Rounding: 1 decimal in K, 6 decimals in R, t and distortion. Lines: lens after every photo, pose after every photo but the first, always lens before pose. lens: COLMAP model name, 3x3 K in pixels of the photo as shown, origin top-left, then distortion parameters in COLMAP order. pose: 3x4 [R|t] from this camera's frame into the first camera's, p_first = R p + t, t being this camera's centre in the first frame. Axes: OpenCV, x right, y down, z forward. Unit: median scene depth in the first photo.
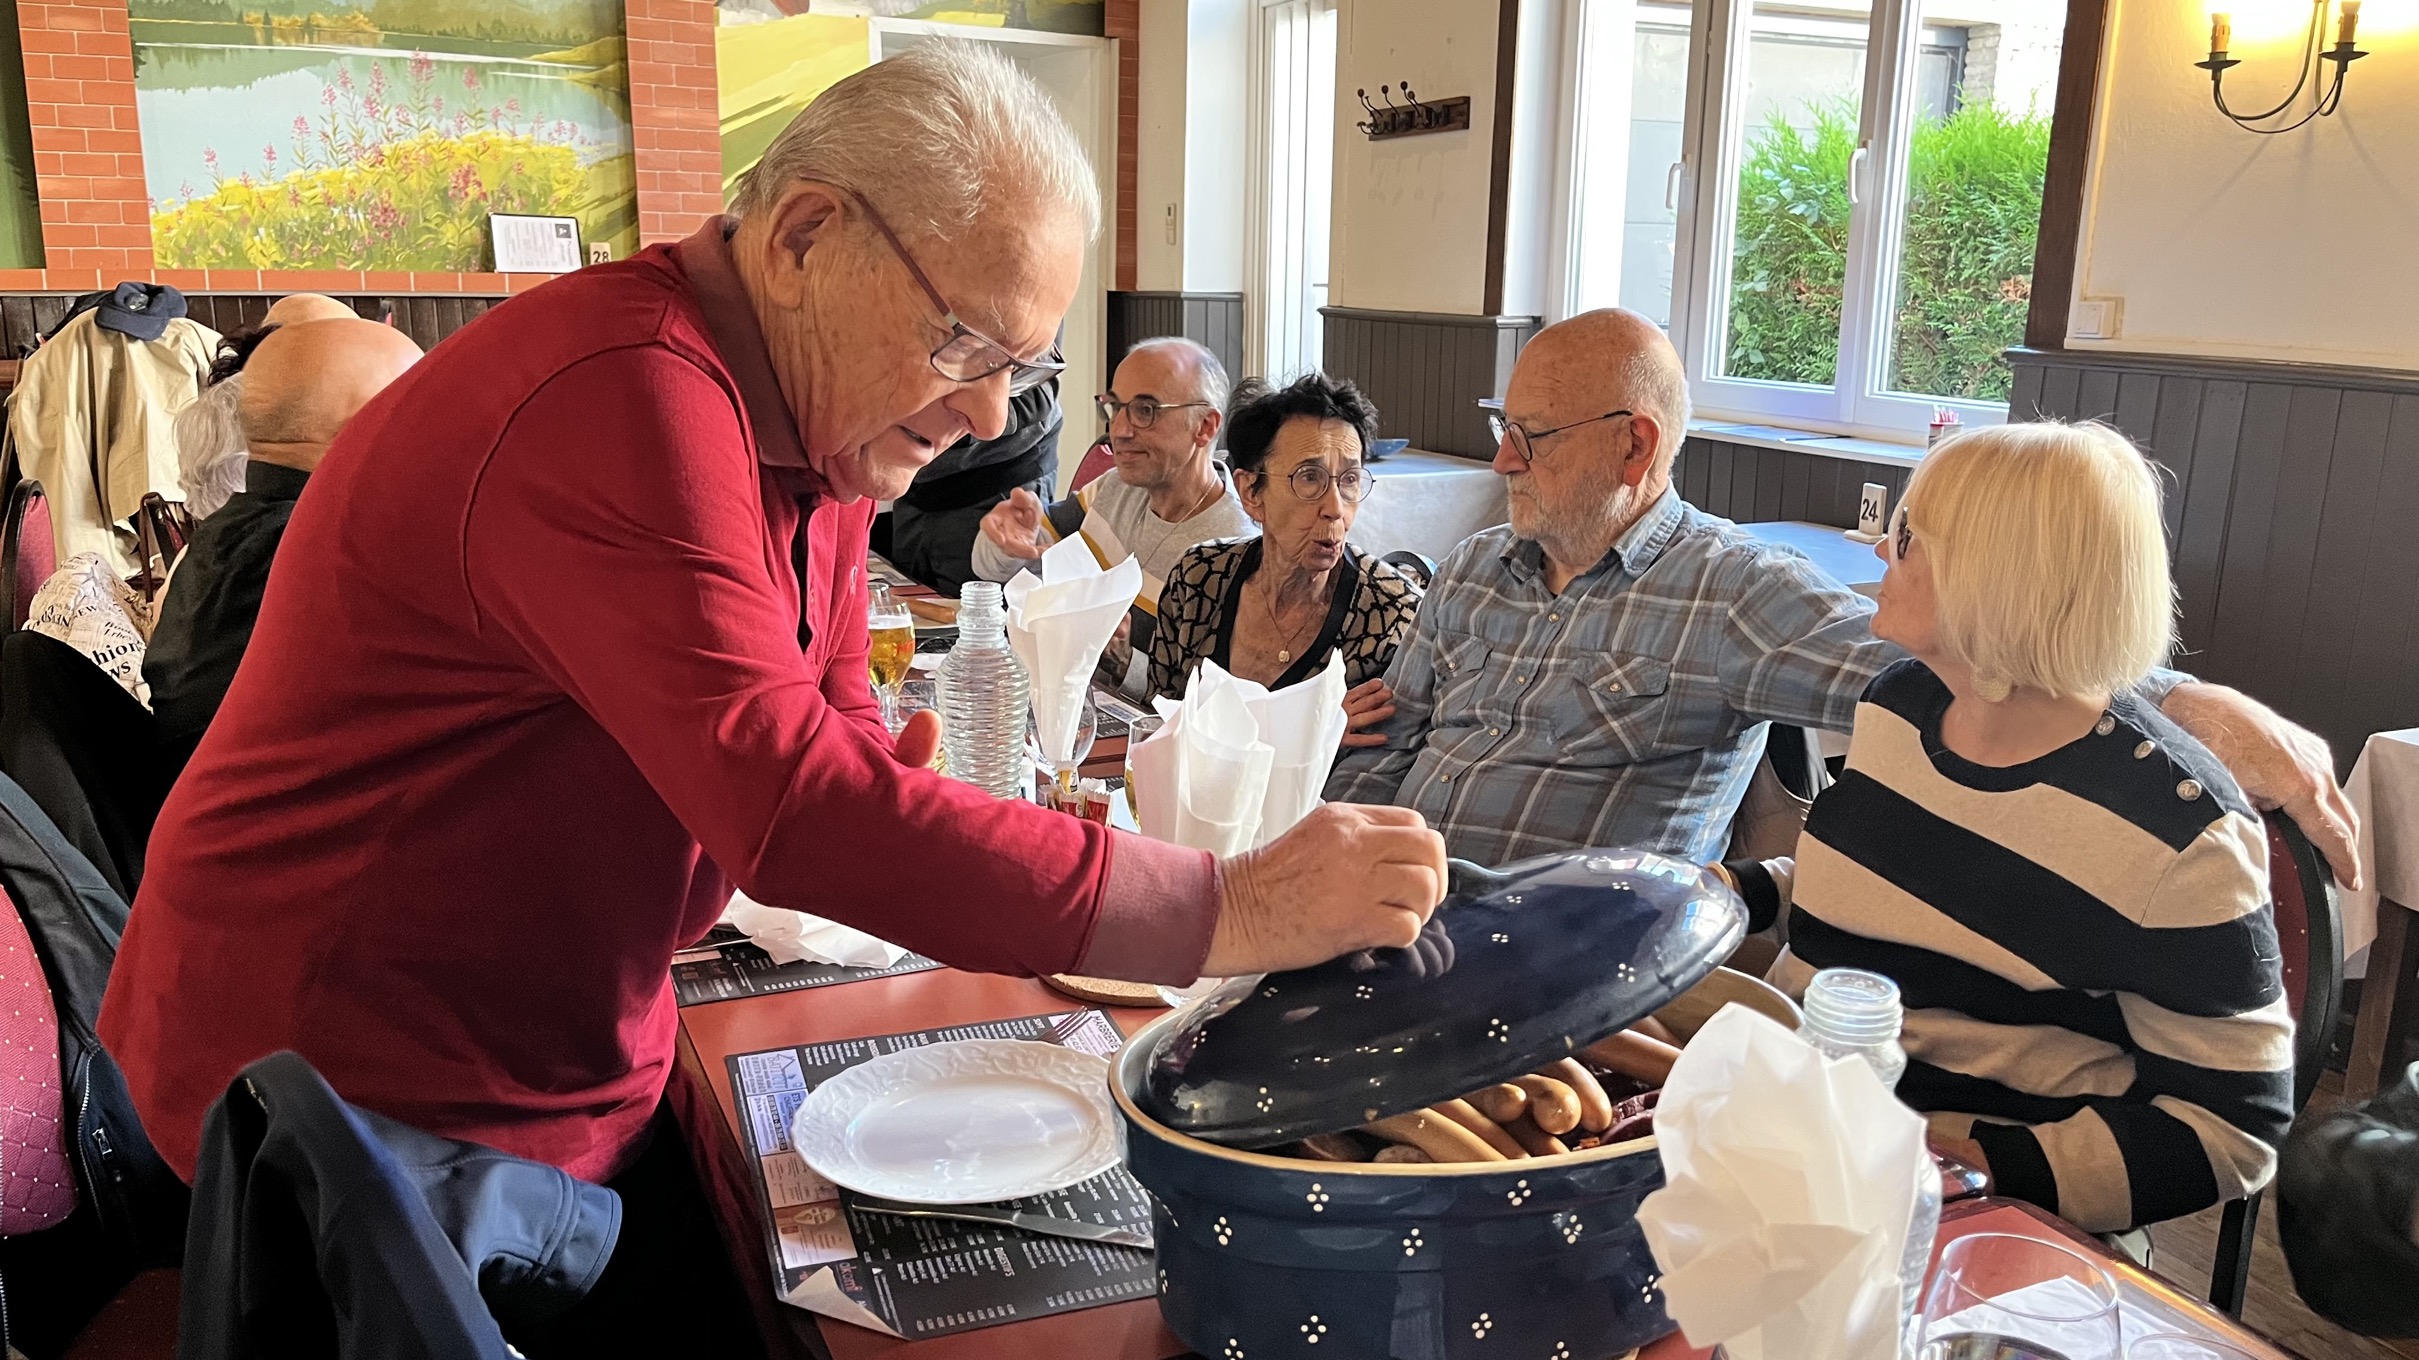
lens RADIAL K [[1856.0, 0, 1241.9], [0, 1856.0, 717.2], [0, 0, 1]] dist [0.050725, -0.061152]
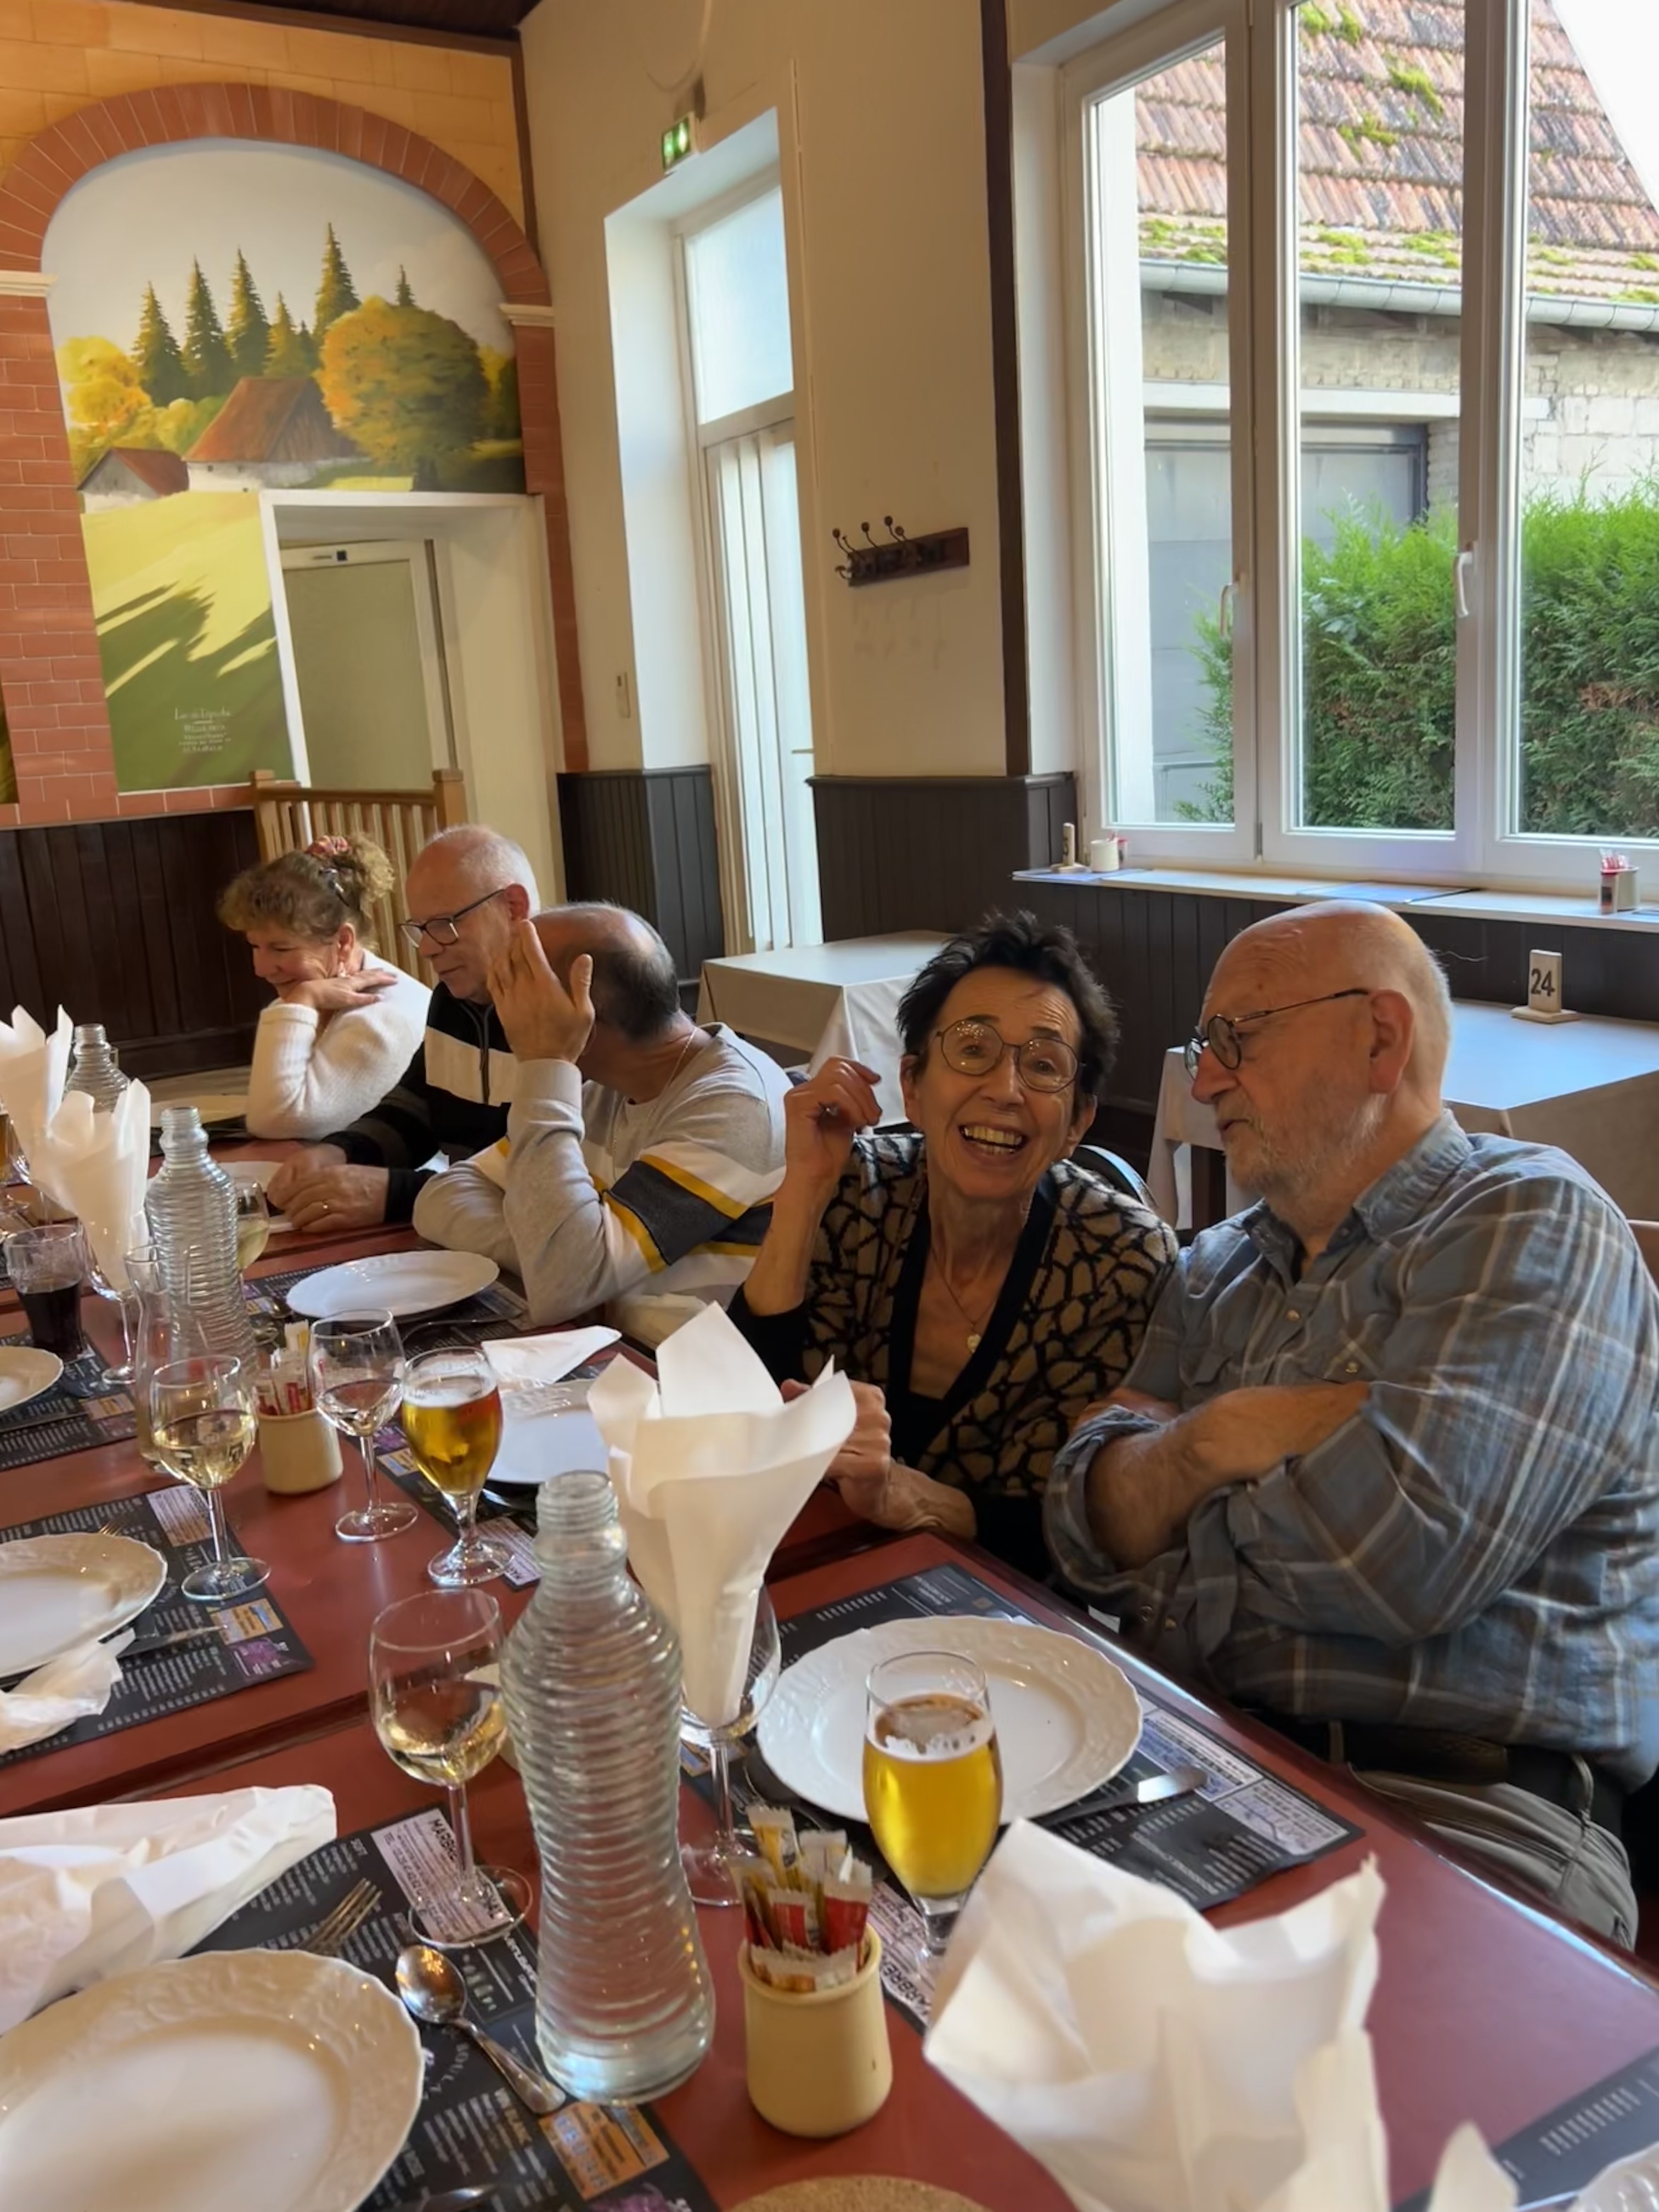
lens RADIAL K [[1843.4, 0, 827.9], [0, 1843.4, 1119.4], [0, 0, 1]] dist [0.037149, -0.031881]
pose [[0.992821, -0.096565, 0.070586, -0.064933], [0.097944, 0.995058, -0.016324, -0.107321], [-0.068660, 0.023120, 0.997372, 0.320312]]
